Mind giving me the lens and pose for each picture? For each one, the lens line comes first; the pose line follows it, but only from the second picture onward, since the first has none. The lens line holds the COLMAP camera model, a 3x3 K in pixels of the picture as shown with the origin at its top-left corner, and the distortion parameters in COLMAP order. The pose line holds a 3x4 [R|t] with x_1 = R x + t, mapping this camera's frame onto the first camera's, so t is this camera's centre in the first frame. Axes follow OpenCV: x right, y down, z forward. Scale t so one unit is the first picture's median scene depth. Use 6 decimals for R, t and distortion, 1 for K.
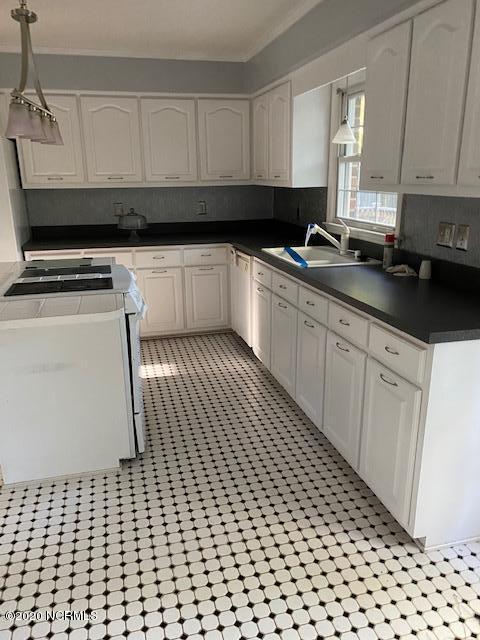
lens RADIAL K [[484.2, 0, 240.0], [0, 484.2, 320.0], [0, 0, 1]] dist [-0.001783, 0.000583]
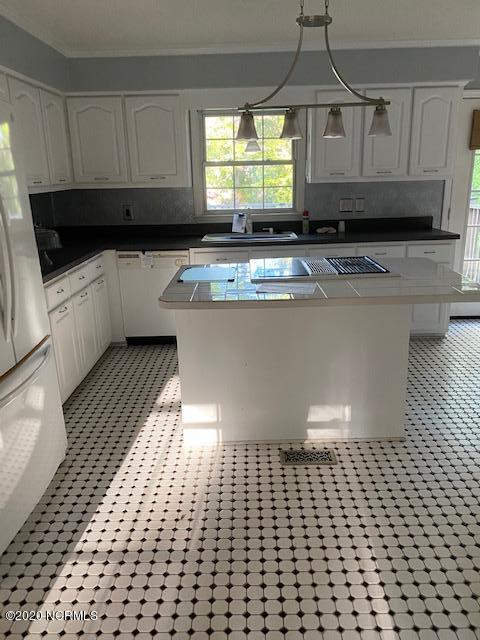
lens RADIAL K [[495.3, 0, 240.0], [0, 495.3, 320.0], [0, 0, 1]] dist [0.032612, 0.002231]
pose [[0.967615, 0.059388, -0.245345, 0.228241], [-0.059437, 0.998206, 0.007214, -0.019962], [0.245333, 0.007602, 0.969409, 0.056721]]
